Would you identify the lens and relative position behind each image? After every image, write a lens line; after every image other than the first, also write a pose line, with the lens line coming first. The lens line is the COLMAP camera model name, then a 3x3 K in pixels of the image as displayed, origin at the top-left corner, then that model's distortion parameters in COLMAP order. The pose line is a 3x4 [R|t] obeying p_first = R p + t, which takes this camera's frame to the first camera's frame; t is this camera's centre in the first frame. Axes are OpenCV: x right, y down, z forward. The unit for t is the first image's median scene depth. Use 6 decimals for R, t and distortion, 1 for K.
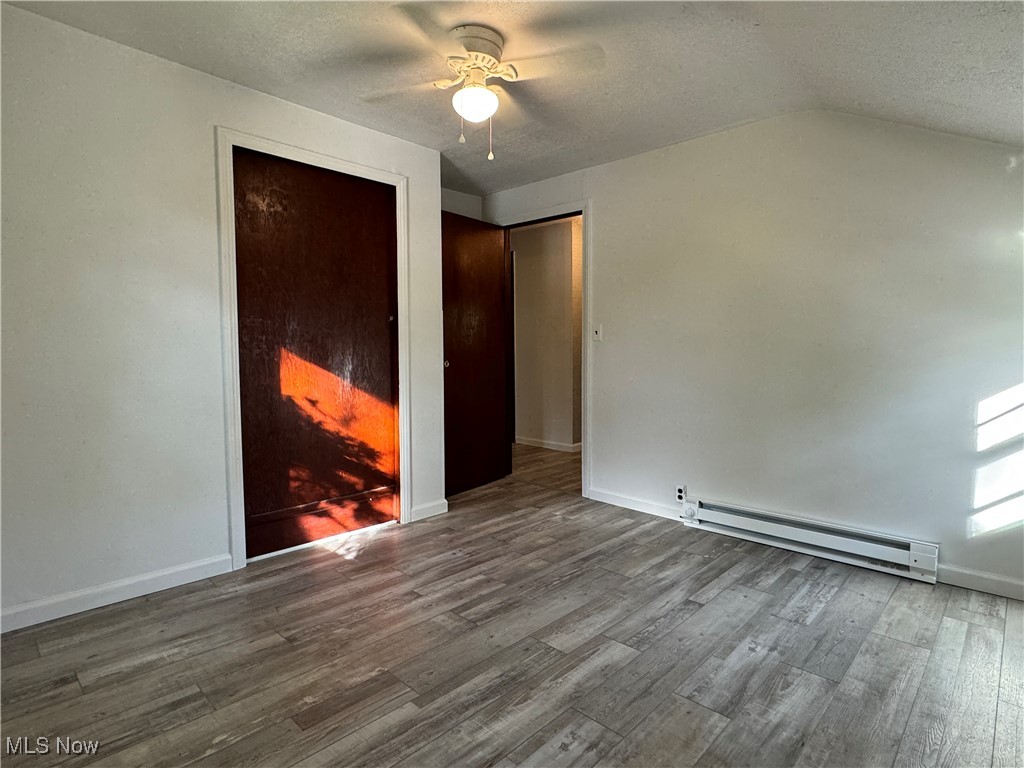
lens RADIAL K [[545.9, 0, 508.7], [0, 545.9, 384.2], [0, 0, 1]] dist [-0.000352, 0.001772]
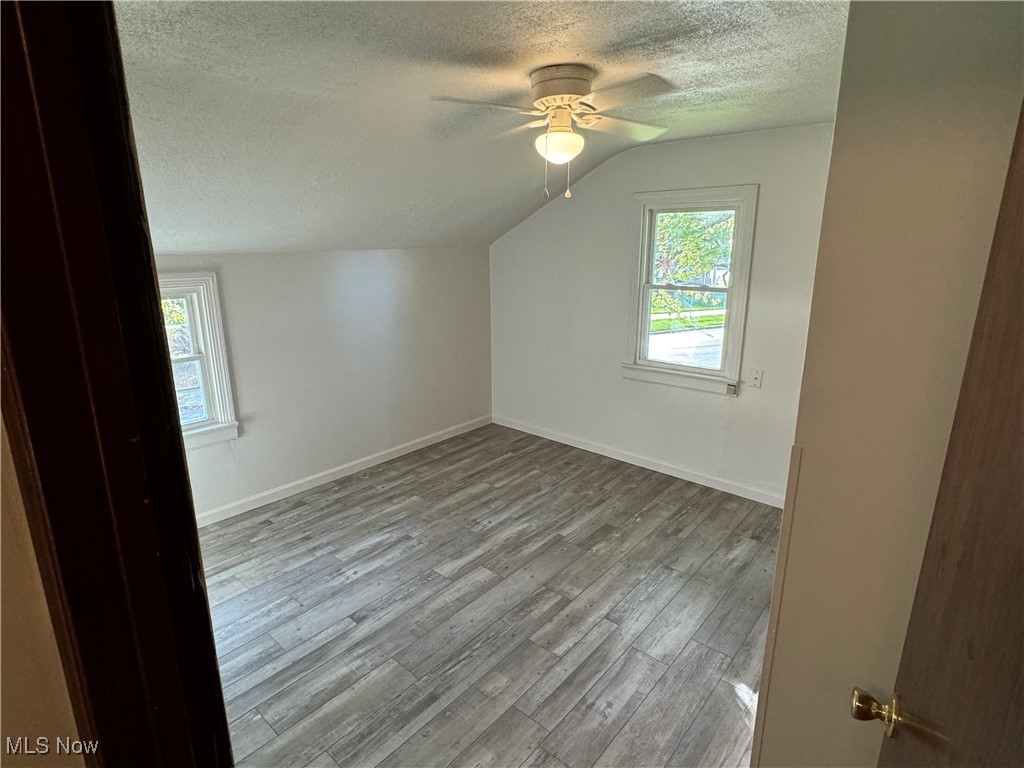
lens RADIAL K [[545.9, 0, 515.2], [0, 545.9, 384.5], [0, 0, 1]] dist [-0.000352, 0.001772]
pose [[-0.998268, 0.016877, -0.056361, 0.076118], [-0.001460, 0.950571, 0.310502, -0.412635], [0.058816, 0.310047, -0.948900, 2.016201]]
